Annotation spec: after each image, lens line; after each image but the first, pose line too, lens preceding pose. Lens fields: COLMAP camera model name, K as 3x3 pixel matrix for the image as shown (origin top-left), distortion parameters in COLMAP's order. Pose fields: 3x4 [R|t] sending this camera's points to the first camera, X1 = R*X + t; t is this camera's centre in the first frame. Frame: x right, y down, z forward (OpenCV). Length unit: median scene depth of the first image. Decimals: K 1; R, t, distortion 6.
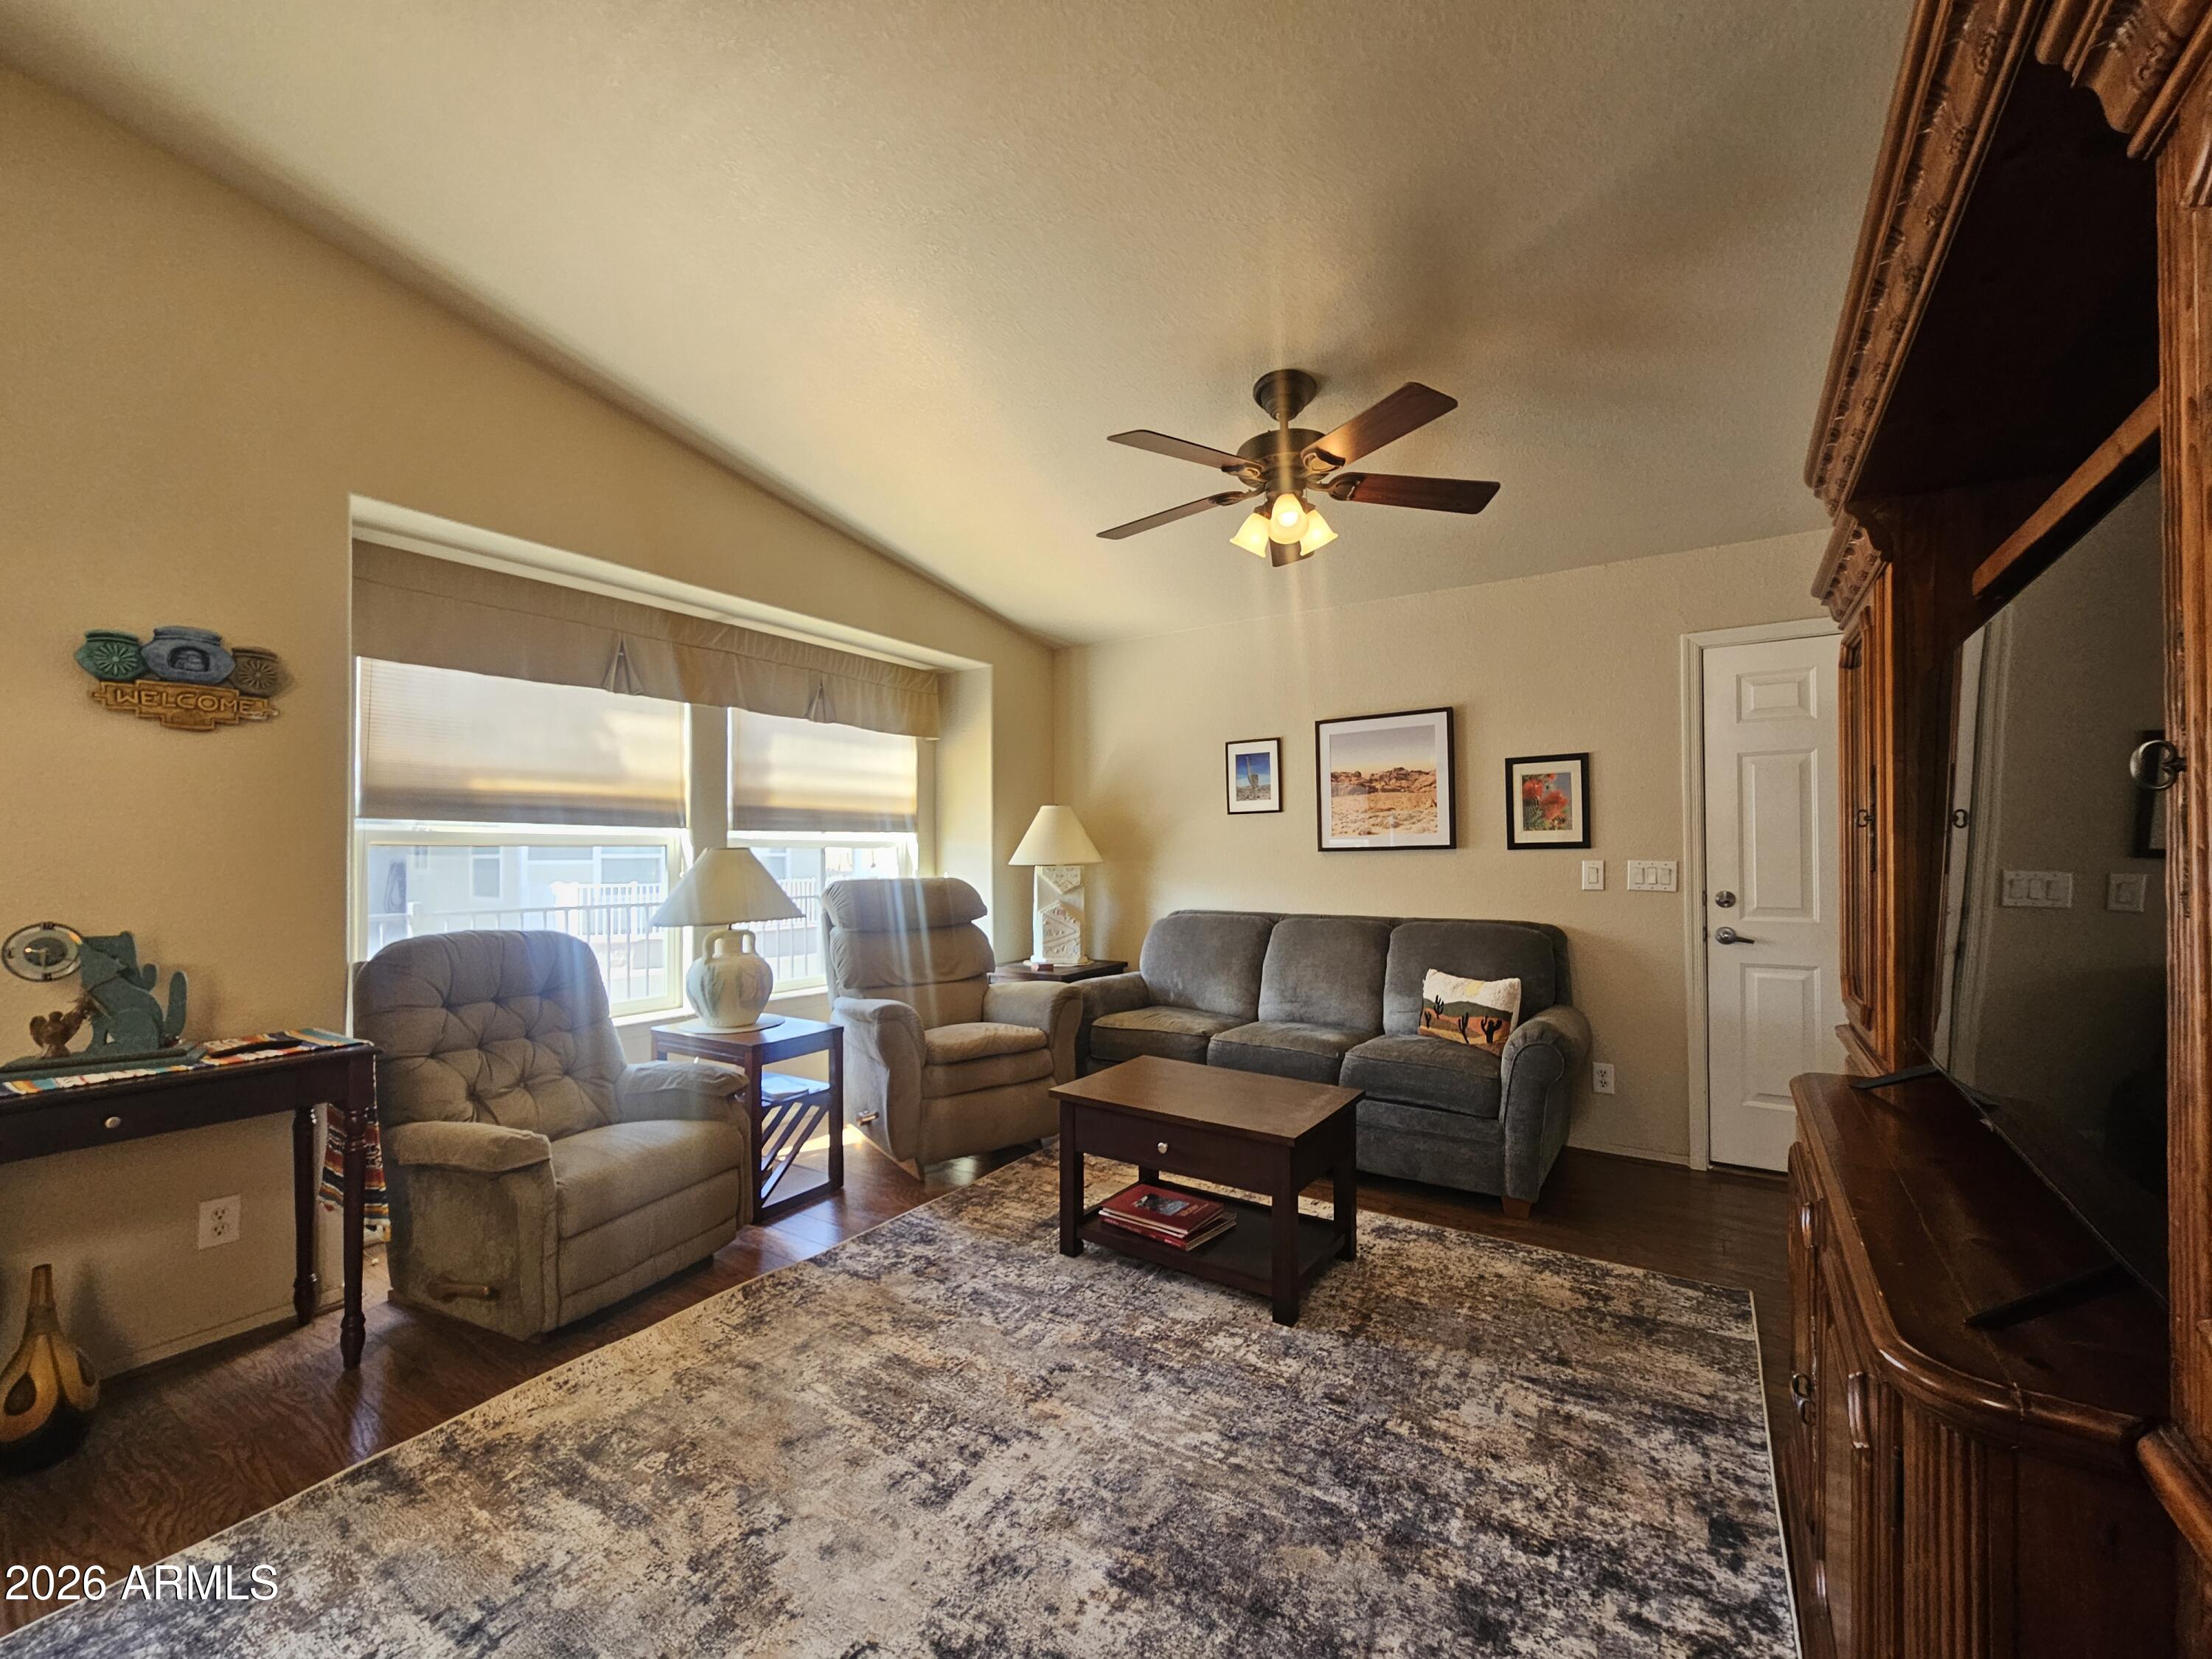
lens RADIAL K [[909.6, 0, 1079.8], [0, 909.6, 863.5], [0, 0, 1]] dist [0.001060, -0.000971]
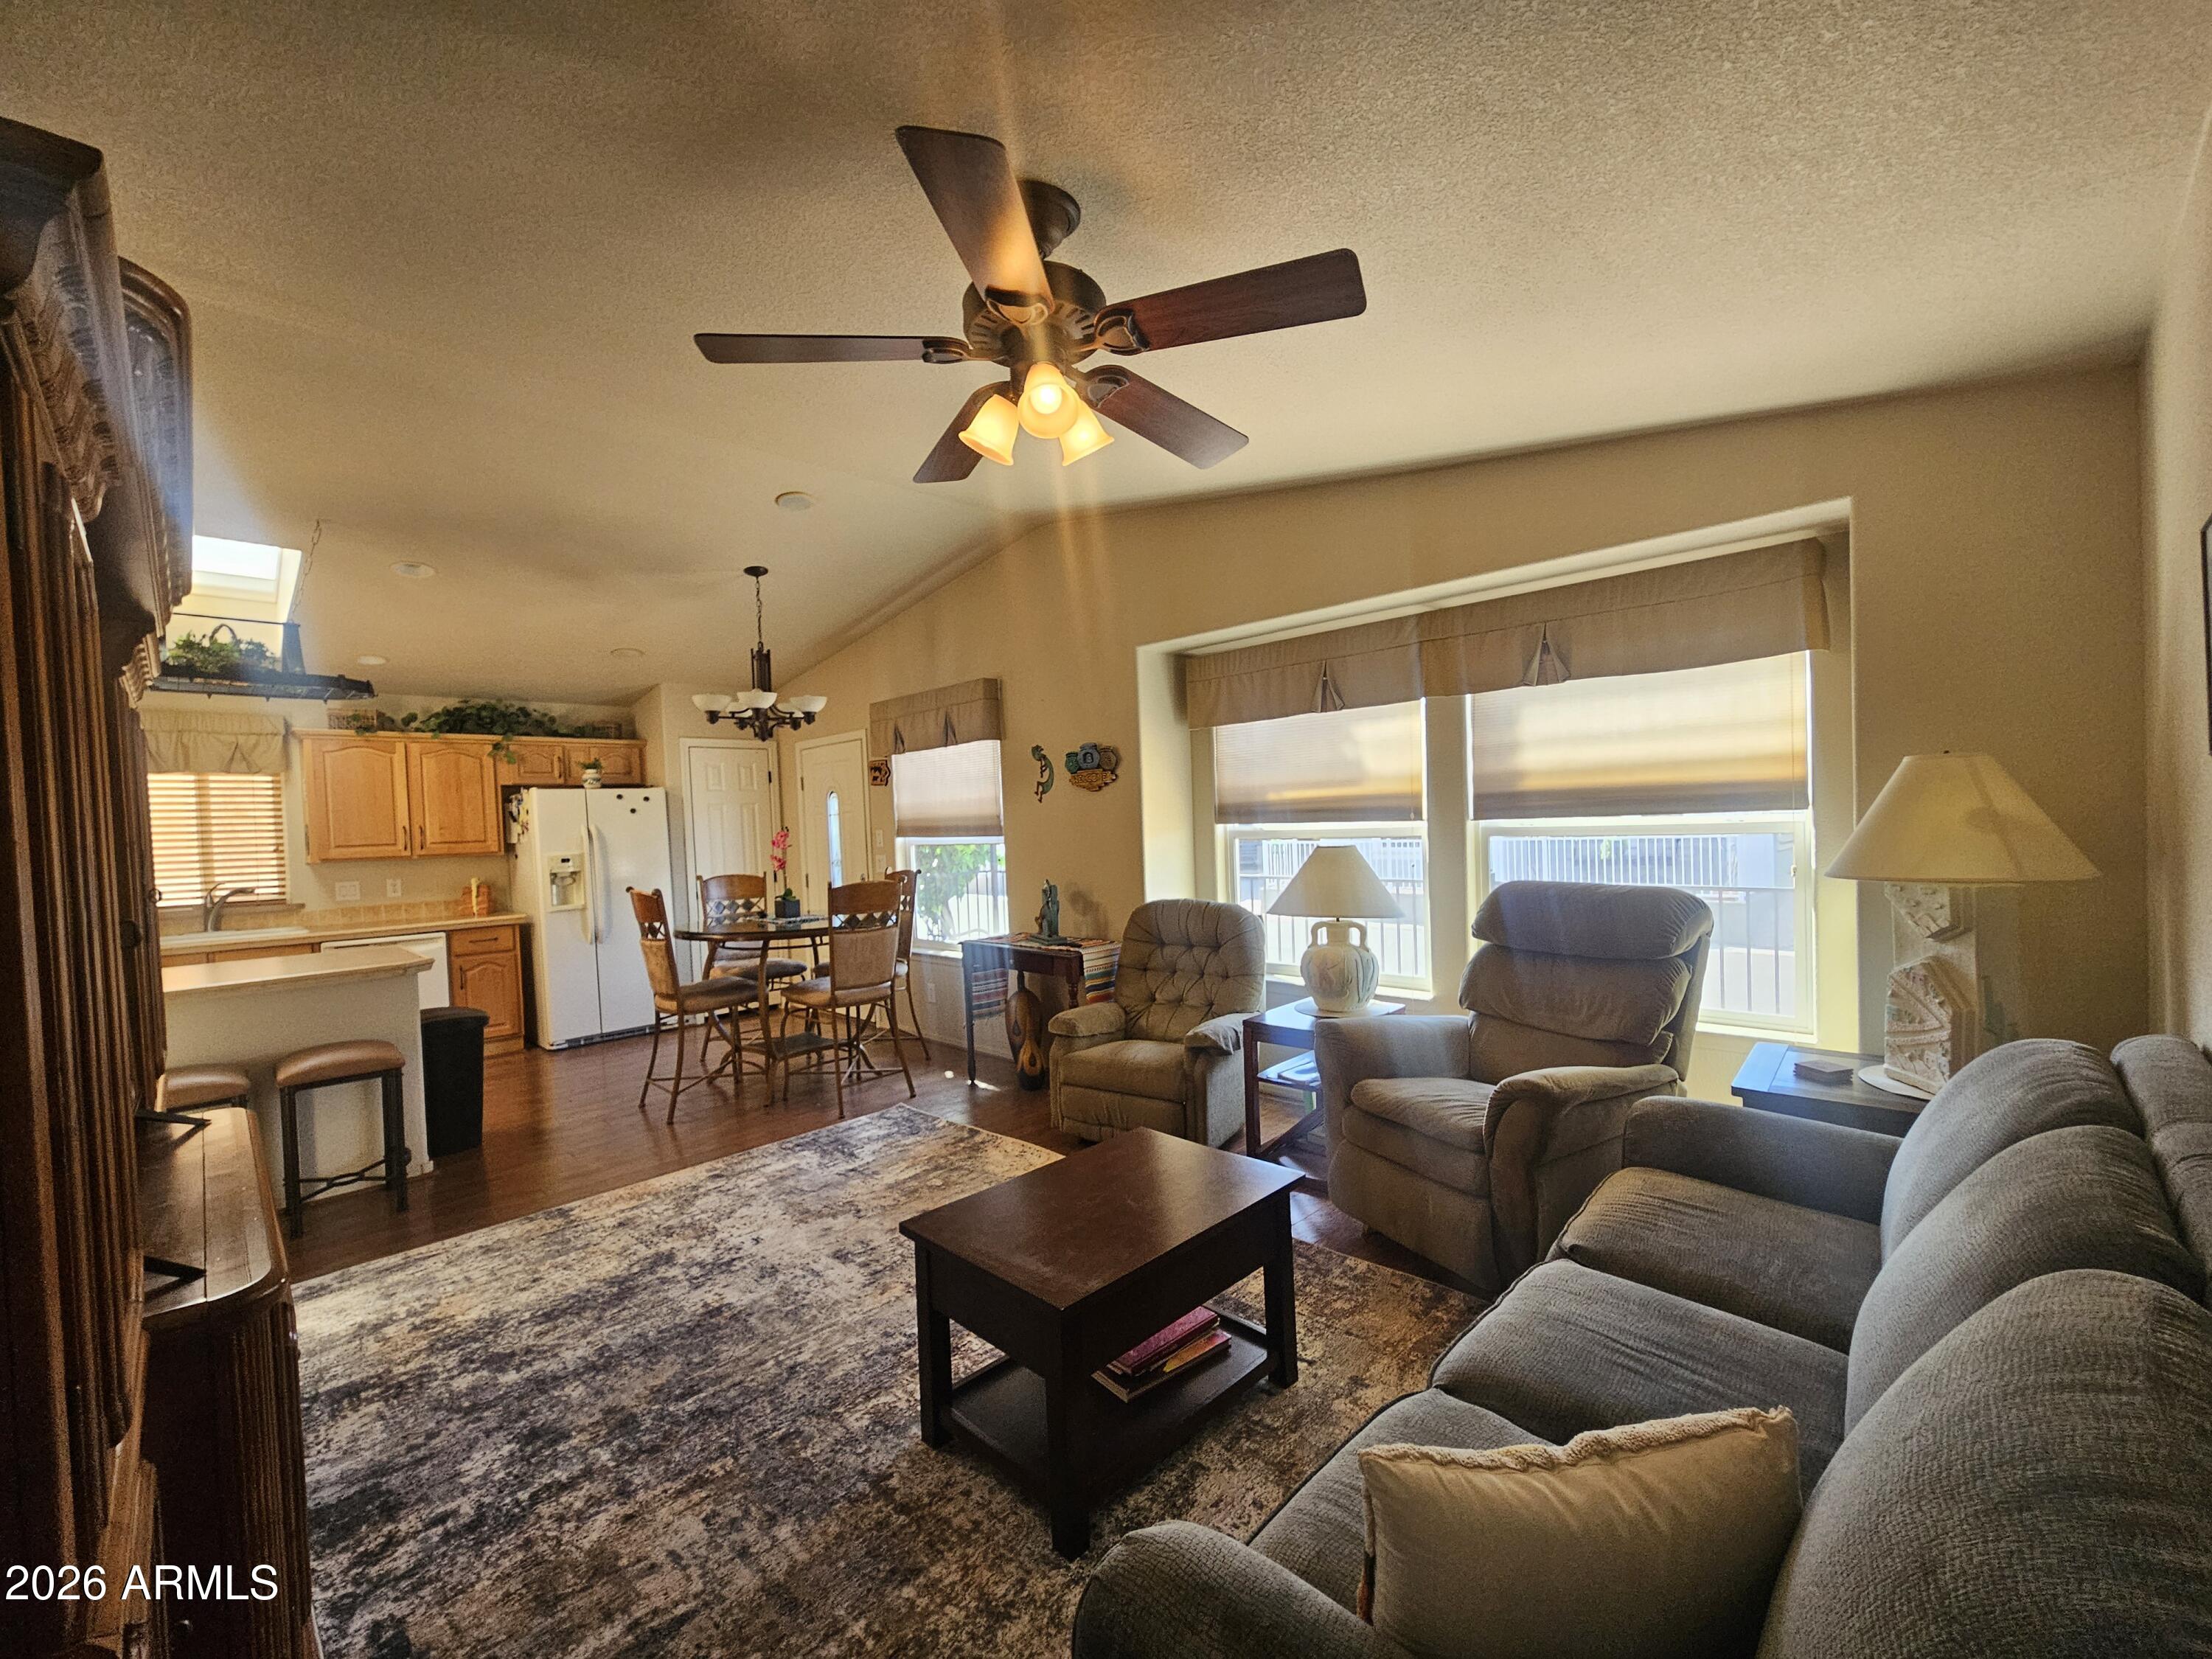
lens RADIAL K [[909.6, 0, 1118.1], [0, 909.6, 846.7], [0, 0, 1]] dist [0.001060, -0.000971]
pose [[-0.170156, 0.036501, -0.984741, 1.350843], [0.022605, 0.999195, 0.033131, -0.106506], [0.985158, -0.016623, -0.170844, 1.748516]]
